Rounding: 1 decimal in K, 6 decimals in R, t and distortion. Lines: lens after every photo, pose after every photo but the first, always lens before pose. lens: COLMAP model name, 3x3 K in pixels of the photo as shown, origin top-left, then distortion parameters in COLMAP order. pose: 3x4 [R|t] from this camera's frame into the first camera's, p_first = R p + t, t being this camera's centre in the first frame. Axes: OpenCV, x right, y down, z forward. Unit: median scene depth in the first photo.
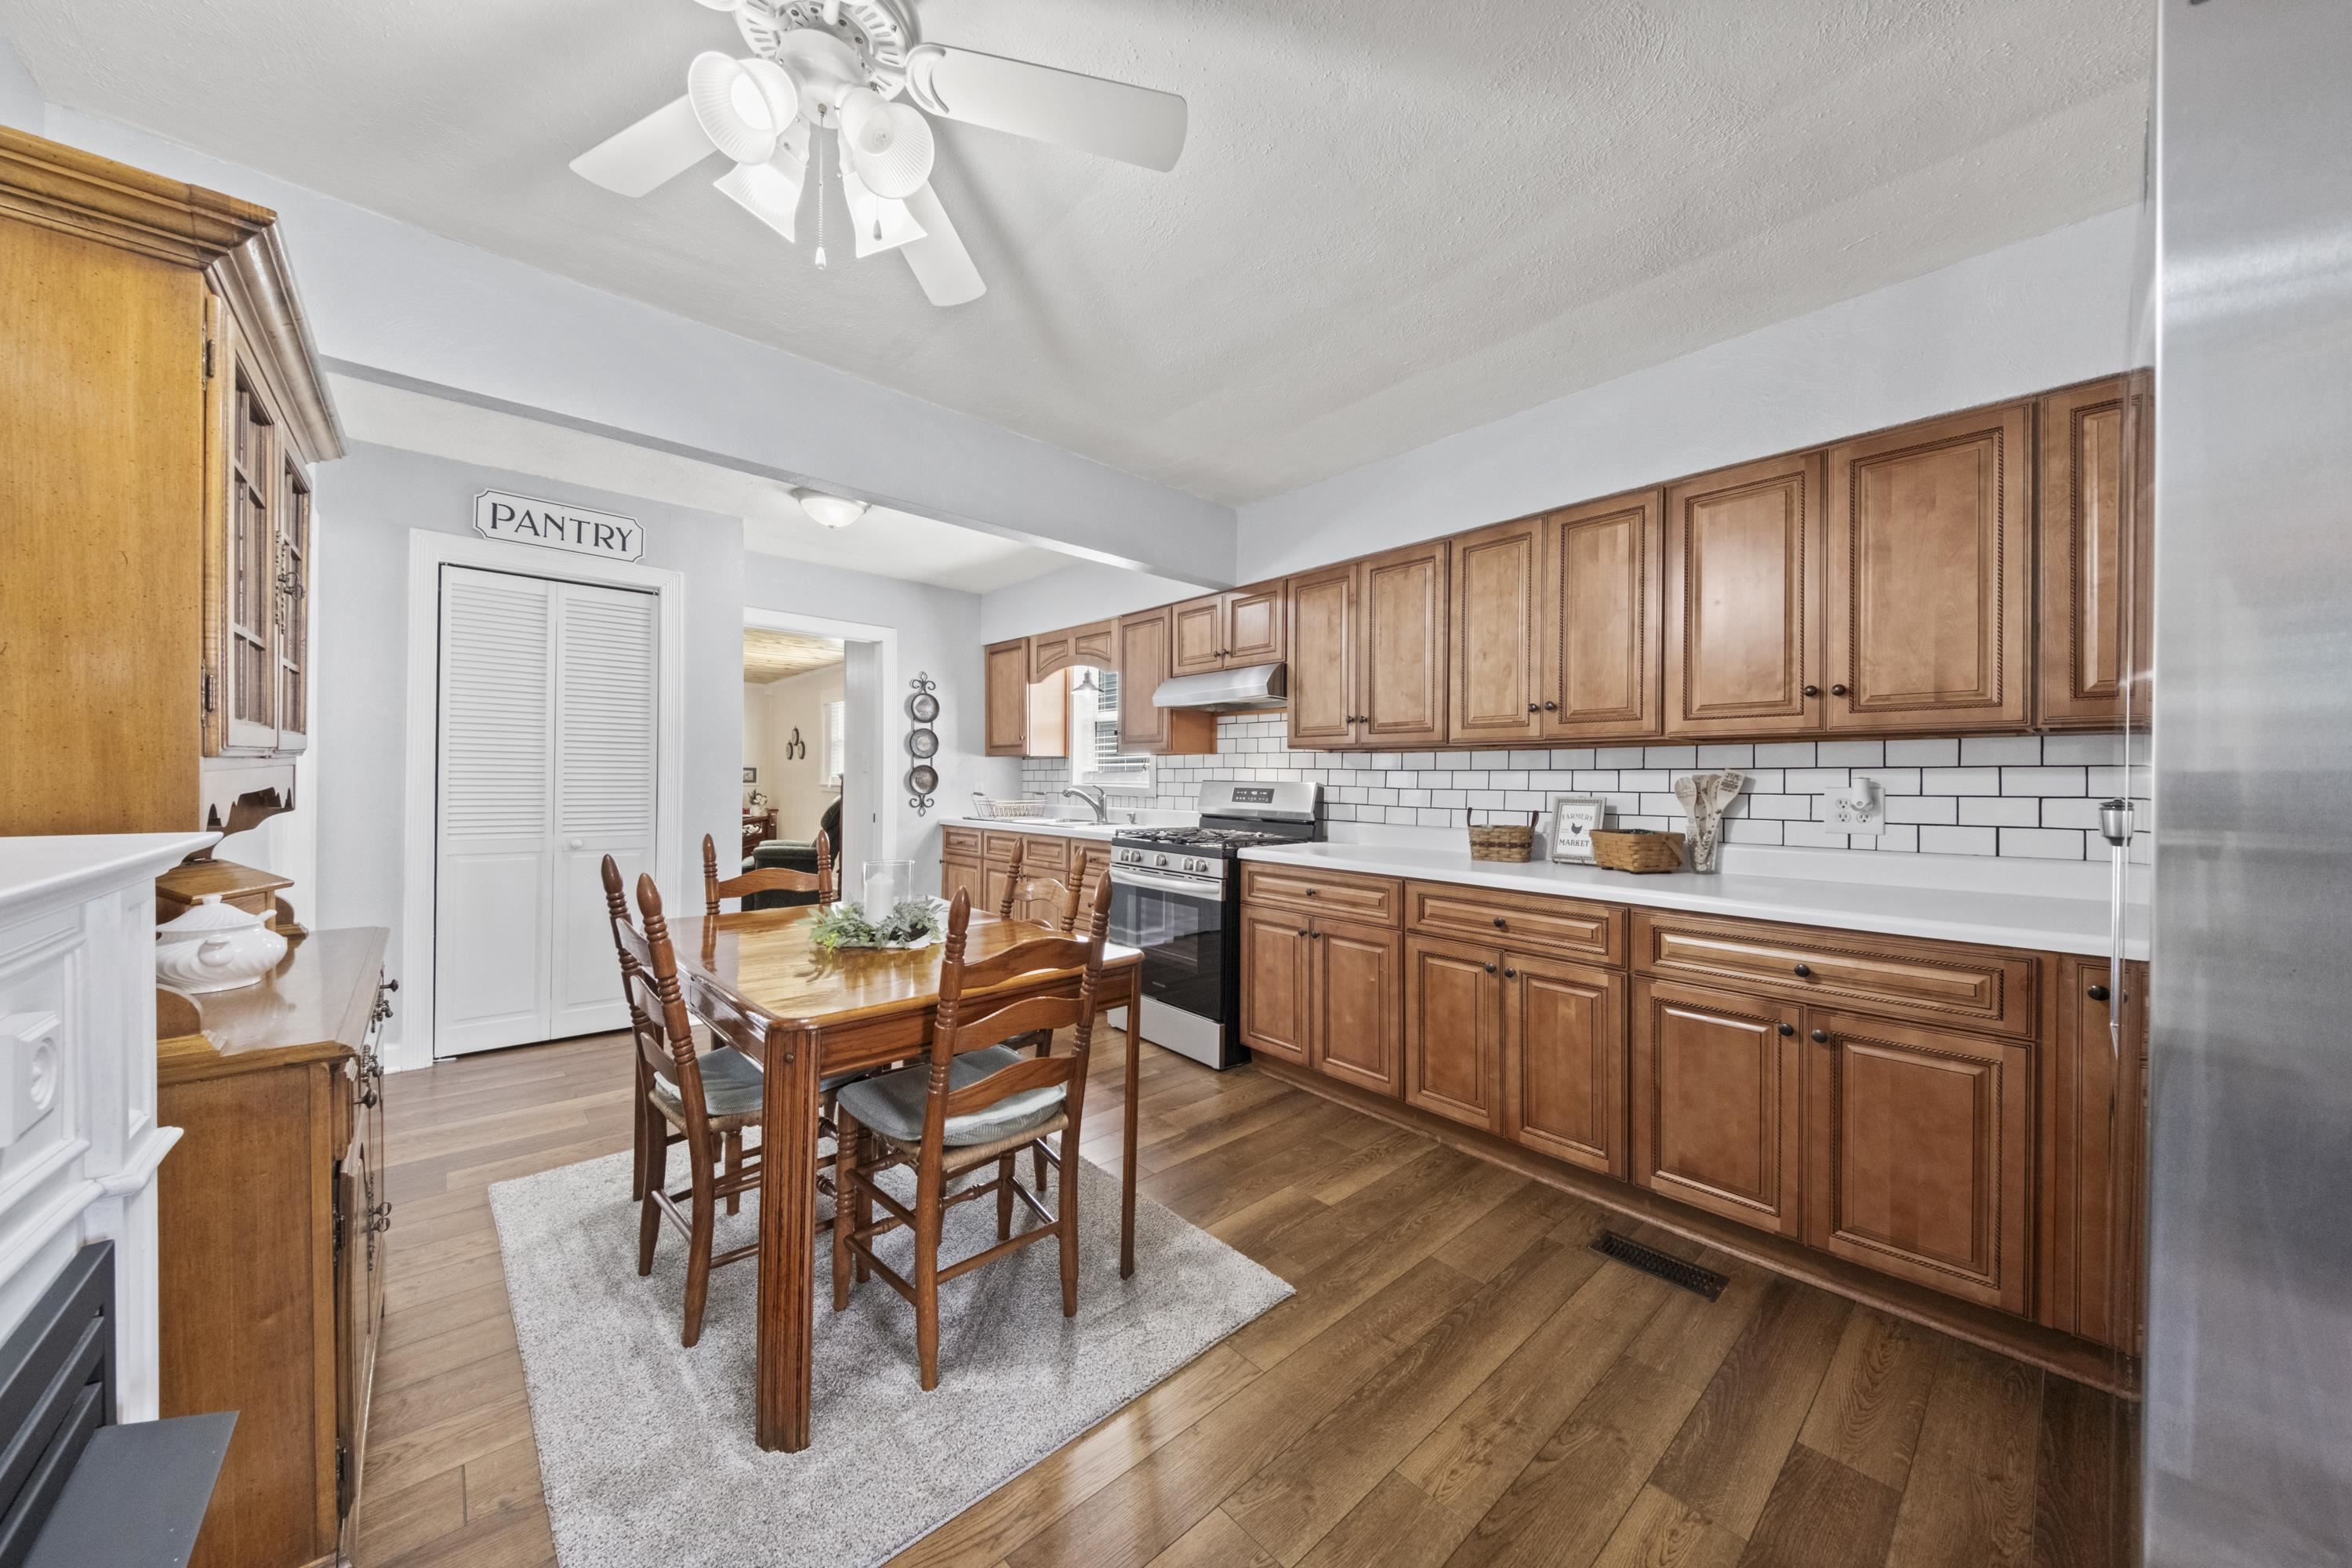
lens RADIAL K [[810.5, 0, 1160.9], [0, 810.5, 787.7], [0, 0, 1]] dist [-0.000316, -0.001895]
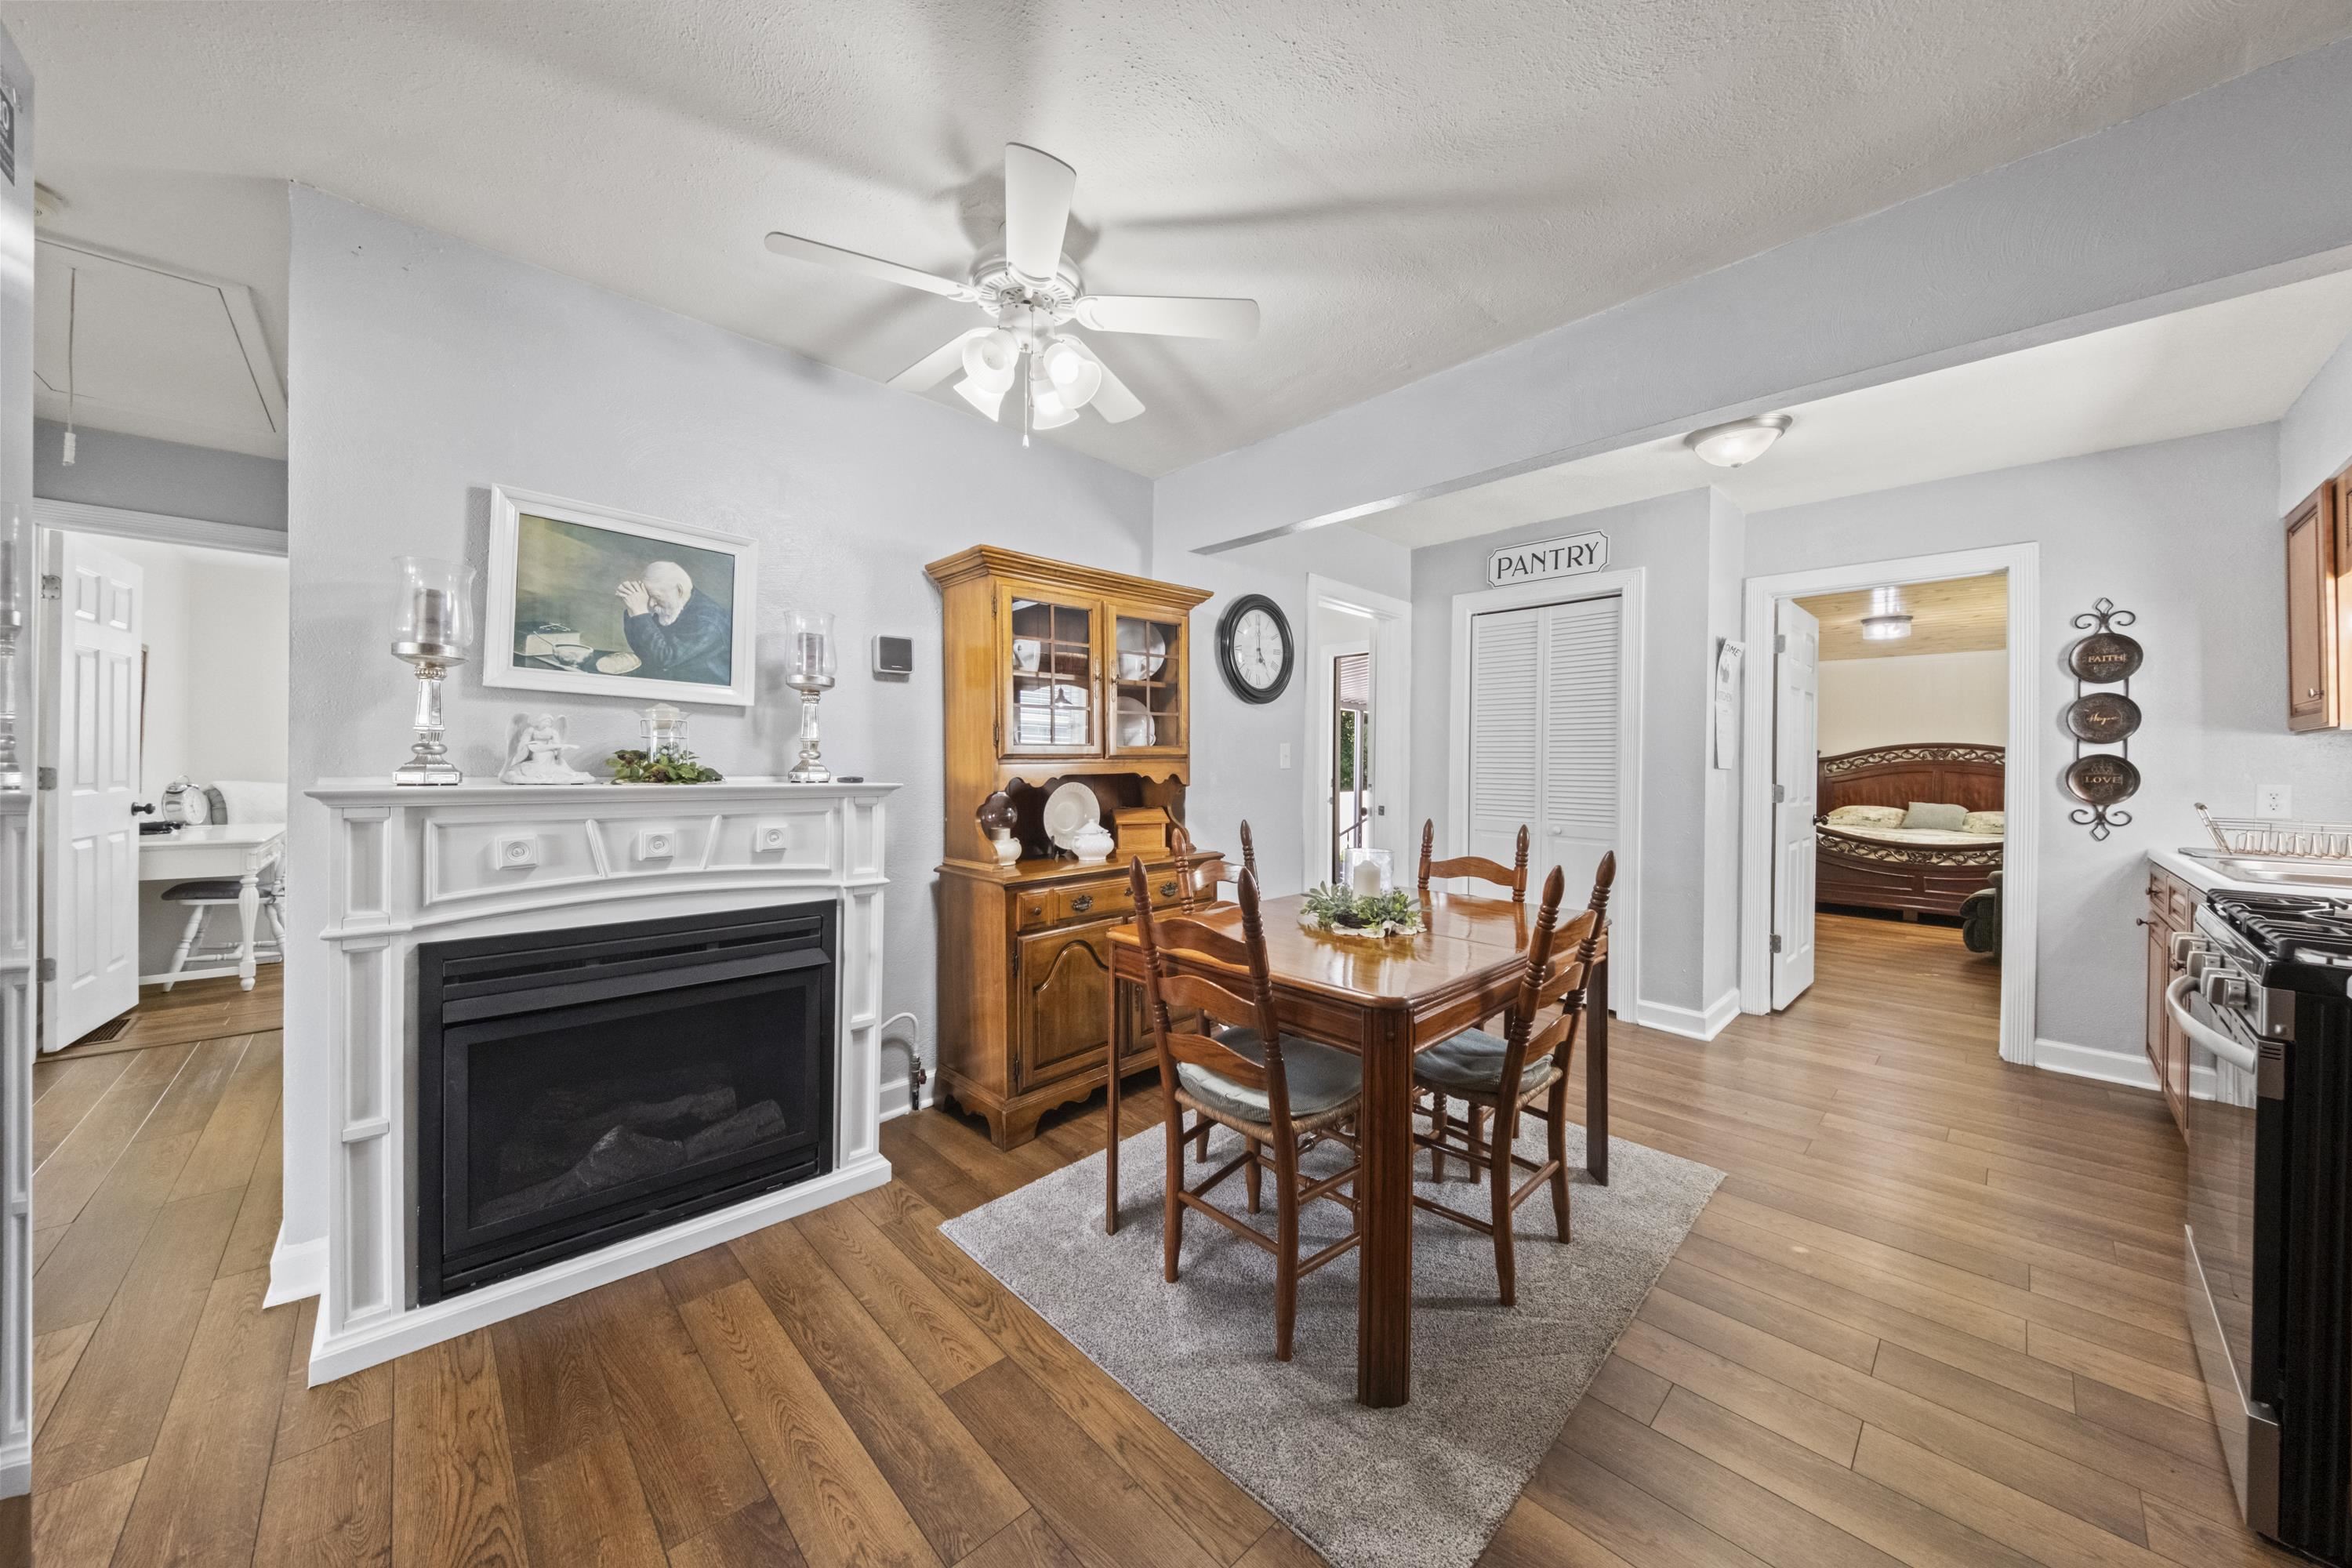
lens RADIAL K [[810.5, 0, 1189.1], [0, 810.5, 772.6], [0, 0, 1]] dist [-0.000316, -0.001895]
pose [[0.066124, -0.008102, -0.997779, 0.386848], [-0.015267, 0.999842, -0.009130, 0.004575], [0.997695, 0.015837, 0.065990, 0.403917]]
